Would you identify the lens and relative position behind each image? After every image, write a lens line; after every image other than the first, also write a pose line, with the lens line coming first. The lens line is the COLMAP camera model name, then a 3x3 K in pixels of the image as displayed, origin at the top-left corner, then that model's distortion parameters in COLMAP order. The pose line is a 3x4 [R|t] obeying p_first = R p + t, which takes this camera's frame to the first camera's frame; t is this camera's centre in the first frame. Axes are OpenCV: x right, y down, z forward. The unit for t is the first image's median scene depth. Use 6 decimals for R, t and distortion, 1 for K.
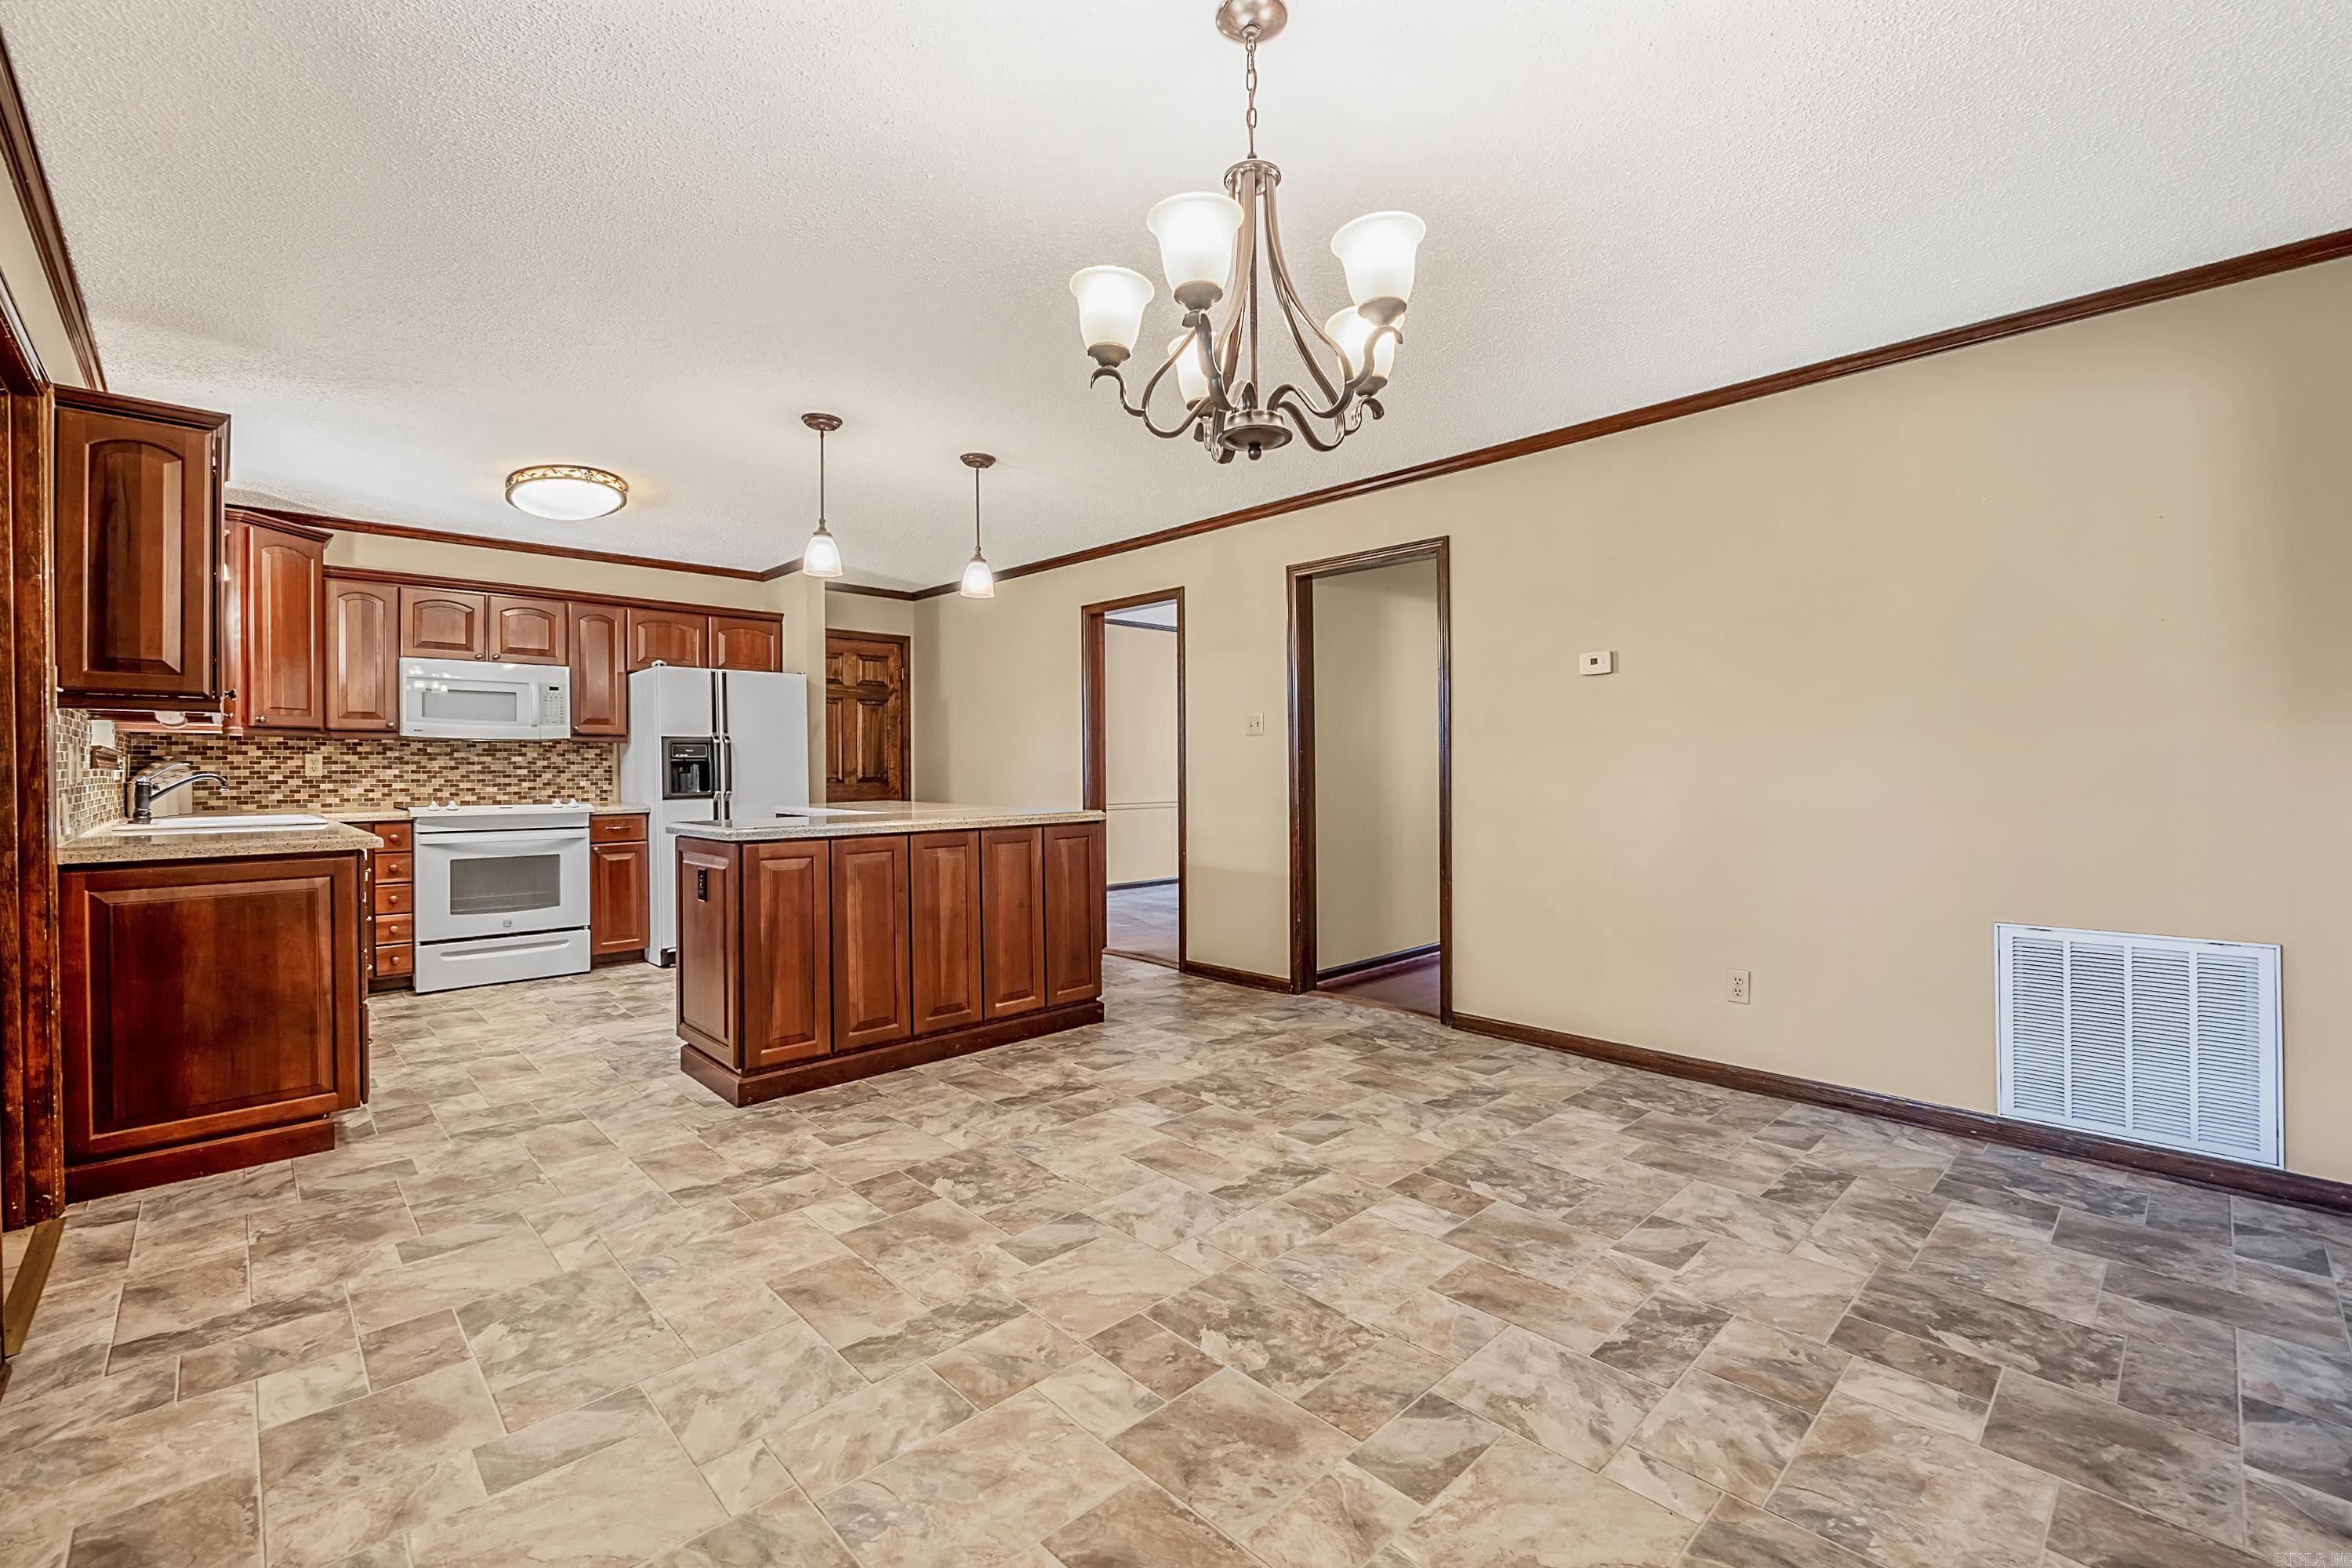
lens RADIAL K [[990.6, 0, 1179.9], [0, 990.6, 765.3], [0, 0, 1]] dist [-0.001172, -0.001264]
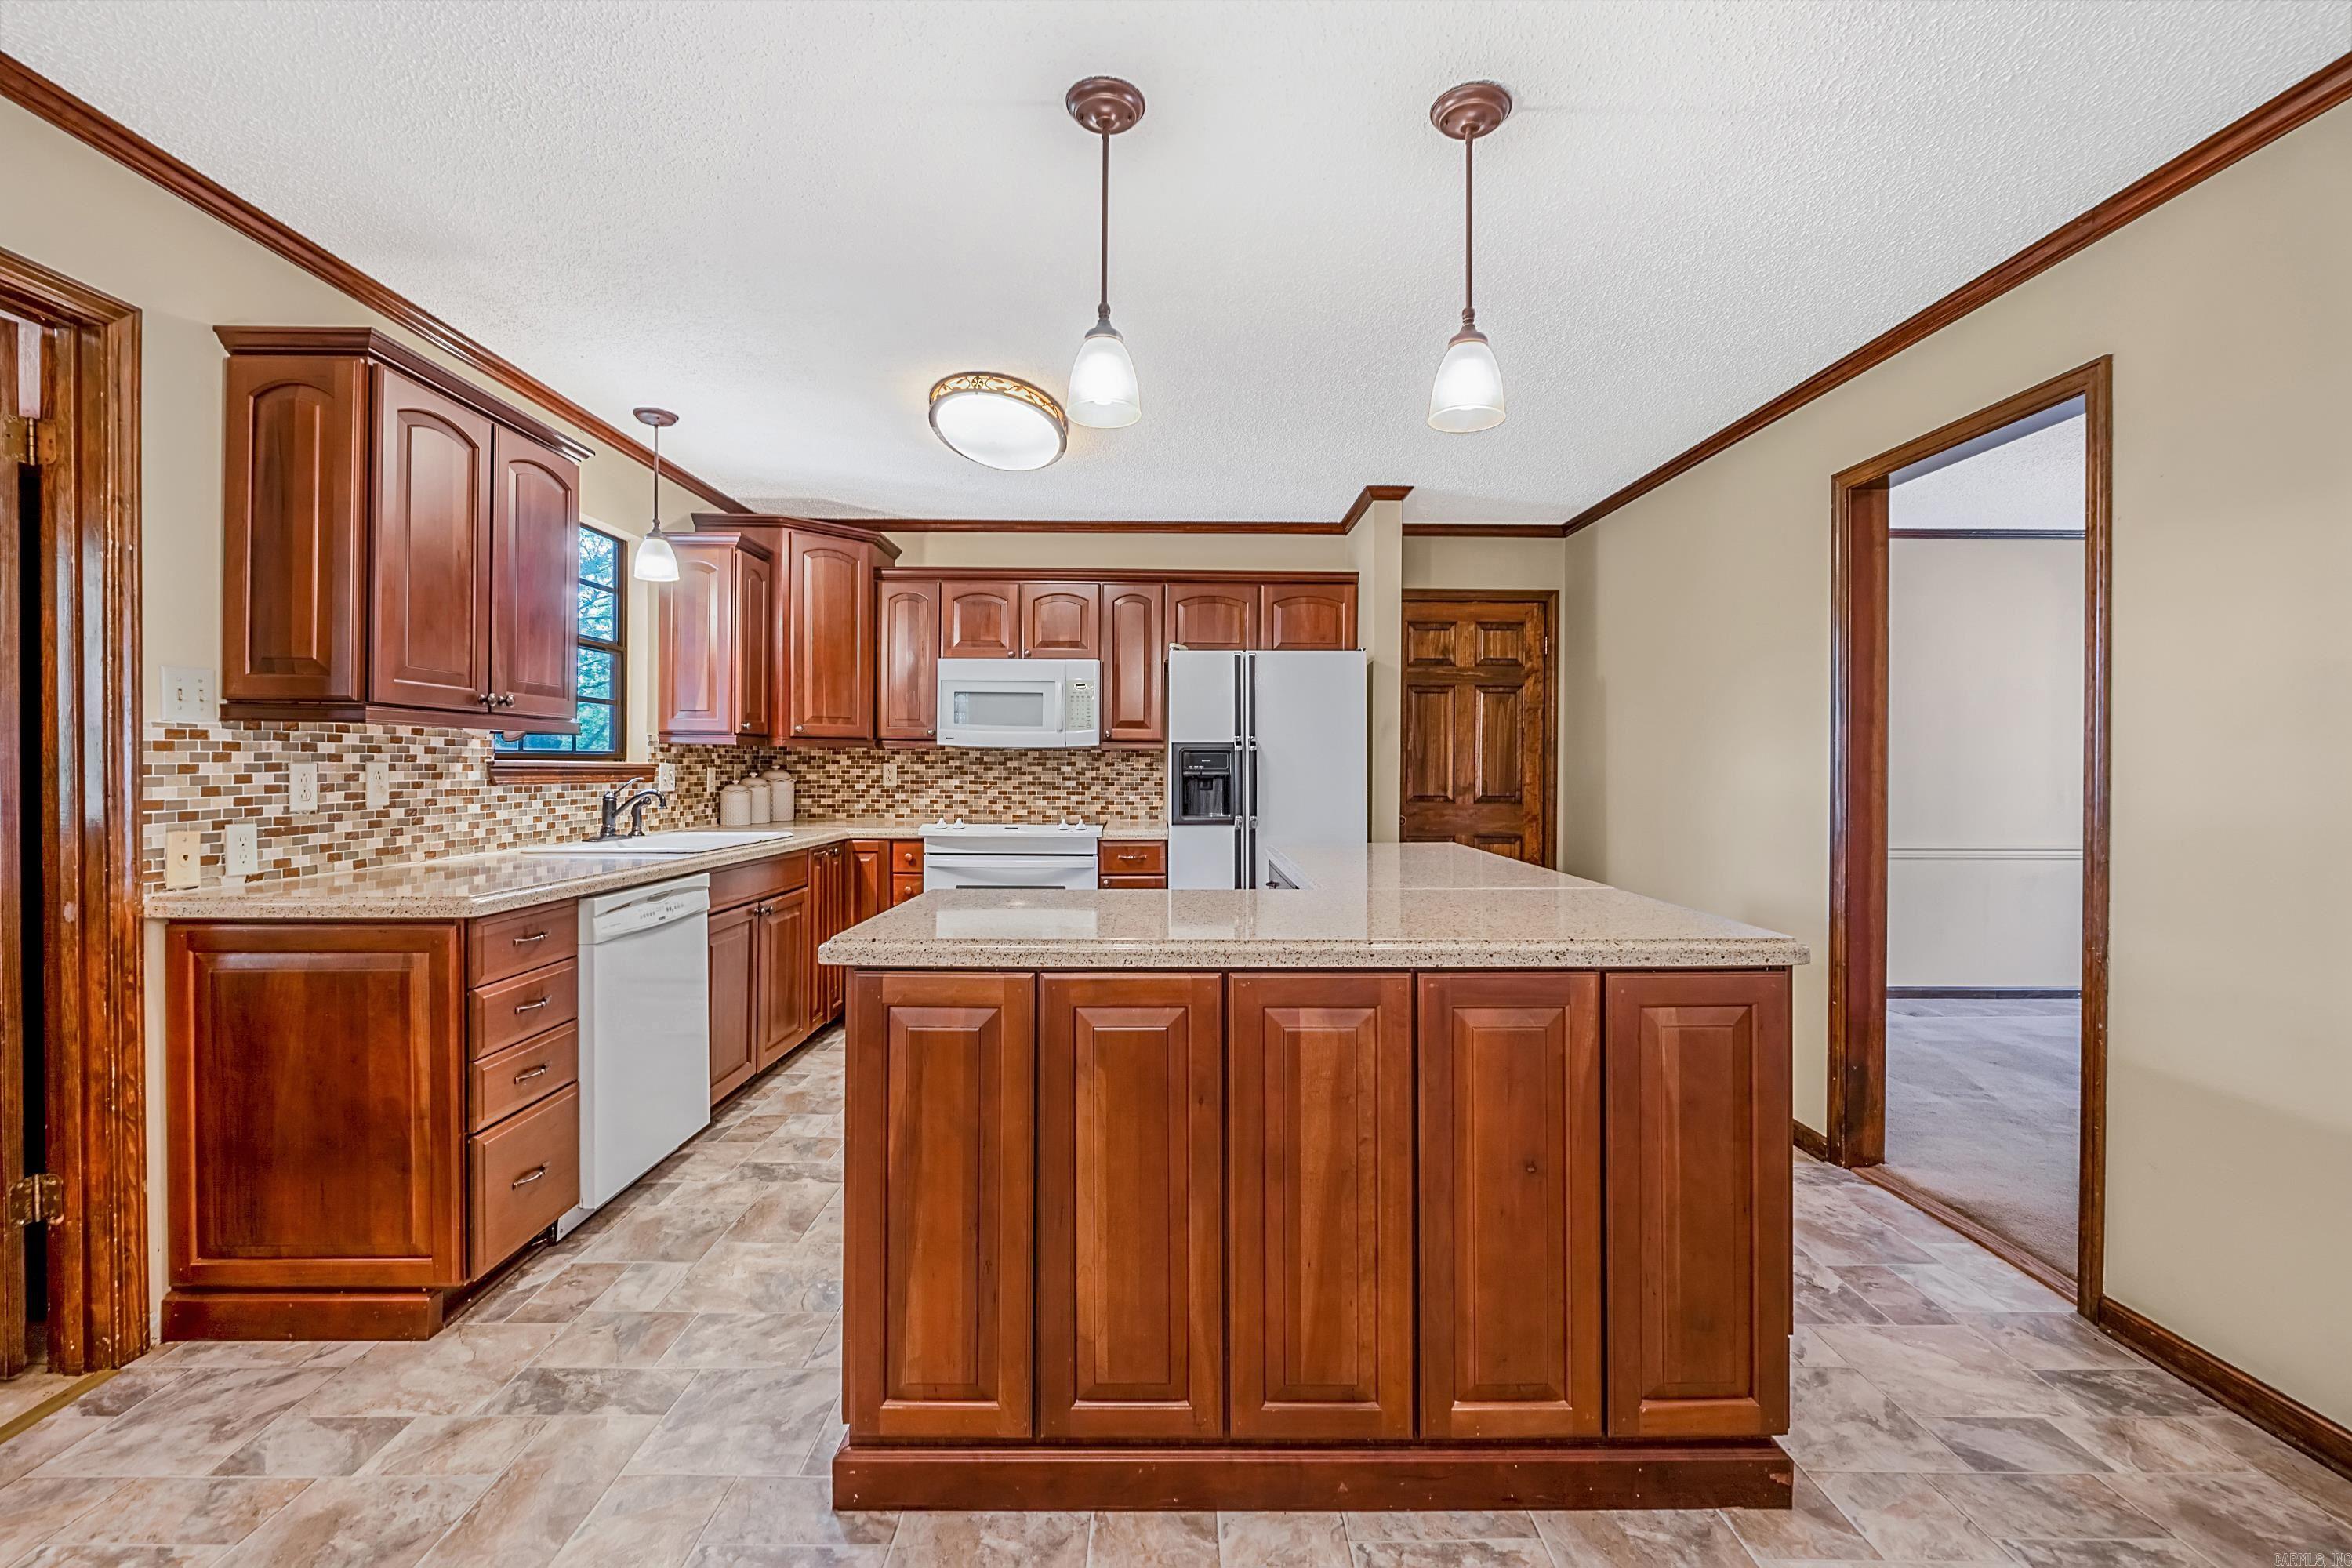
lens RADIAL K [[990.6, 0, 1177.5], [0, 990.6, 772.9], [0, 0, 1]] dist [-0.001172, -0.001264]
pose [[0.728138, 0.014593, -0.685275, 0.006087], [-0.008535, 0.999889, 0.012224, -0.019986], [0.685378, -0.003052, 0.728181, 0.598580]]
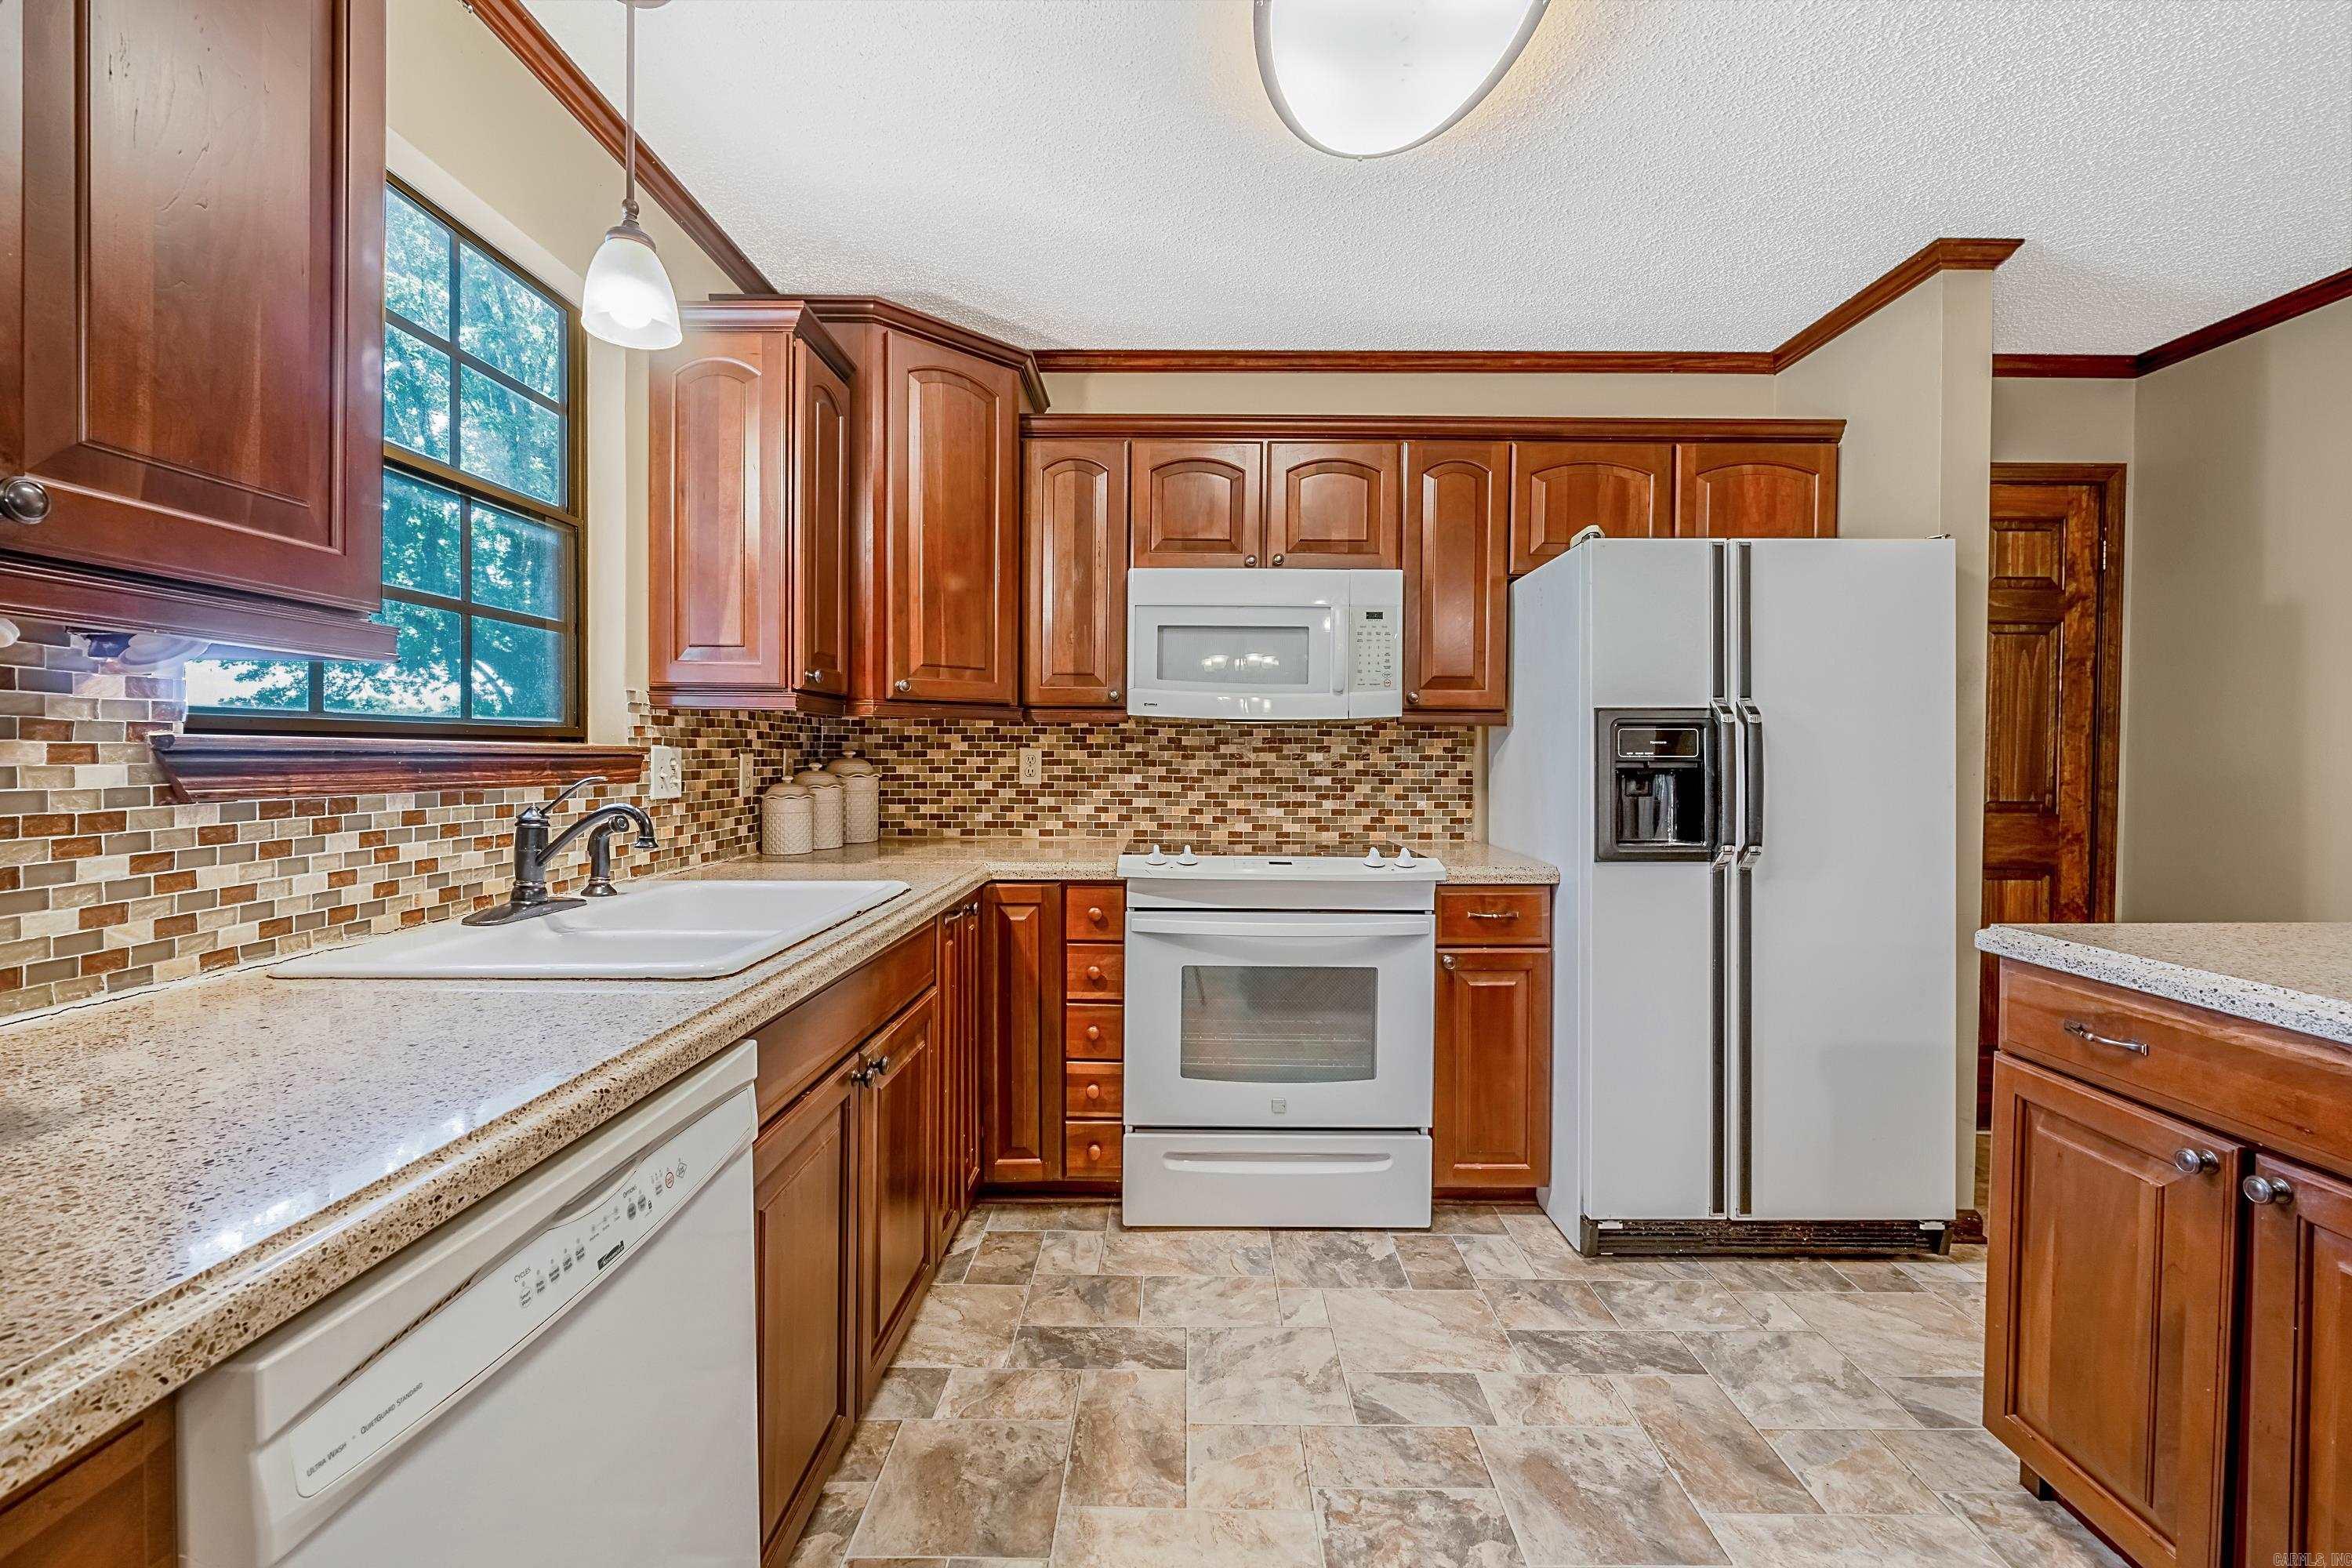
lens RADIAL K [[990.6, 0, 1179.8], [0, 990.6, 773.8], [0, 0, 1]] dist [-0.001172, -0.001264]
pose [[0.716179, 0.024855, -0.697474, -0.481944], [-0.009411, 0.999619, 0.025958, -0.014682], [0.697854, -0.012027, 0.716139, 0.783724]]
